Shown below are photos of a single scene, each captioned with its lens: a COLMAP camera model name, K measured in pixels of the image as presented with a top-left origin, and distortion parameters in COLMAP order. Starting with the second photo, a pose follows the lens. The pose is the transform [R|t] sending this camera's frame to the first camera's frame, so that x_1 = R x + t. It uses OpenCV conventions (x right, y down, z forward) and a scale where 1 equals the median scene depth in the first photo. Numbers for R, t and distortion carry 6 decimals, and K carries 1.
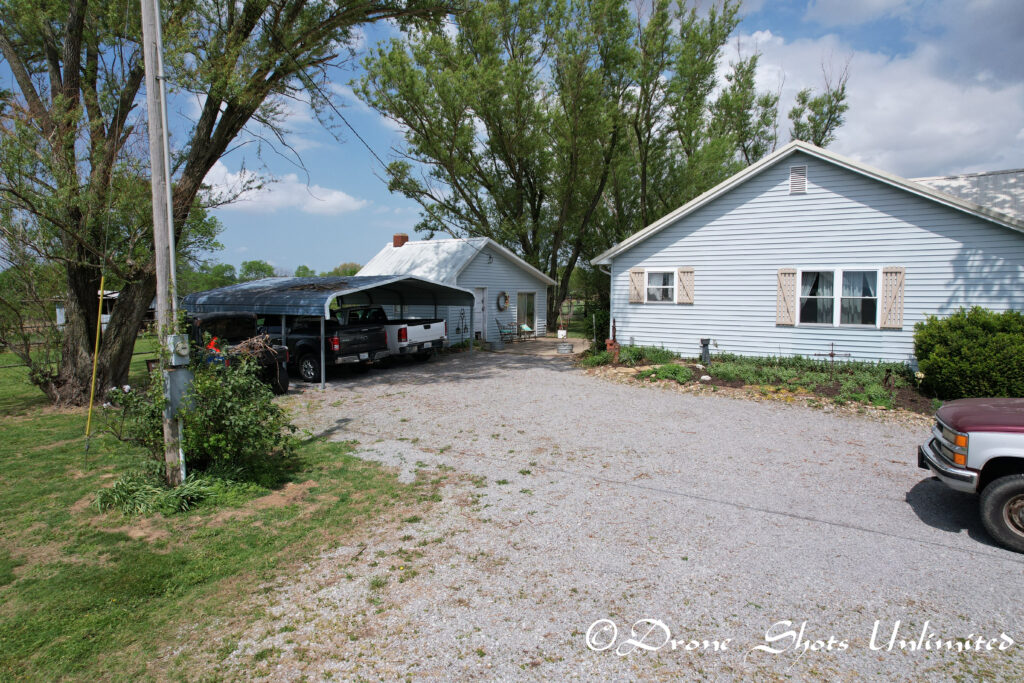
lens RADIAL K [[660.6, 0, 498.9], [0, 660.6, 341.8], [0, 0, 1]] dist [-0.036683, 0.000799]
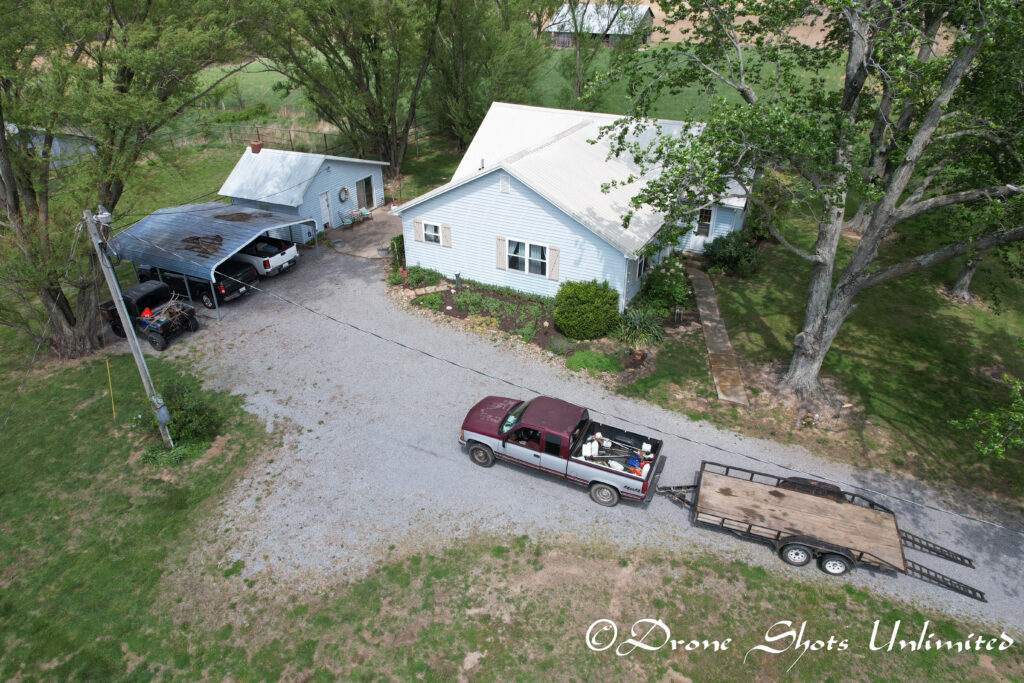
lens RADIAL K [[660.6, 0, 498.9], [0, 660.6, 341.8], [0, 0, 1]] dist [-0.036683, 0.000799]
pose [[0.990172, -0.067323, 0.122584, 0.245347], [0.009680, 0.907399, 0.420159, -0.639604], [-0.139519, -0.414843, 0.899133, -0.660394]]
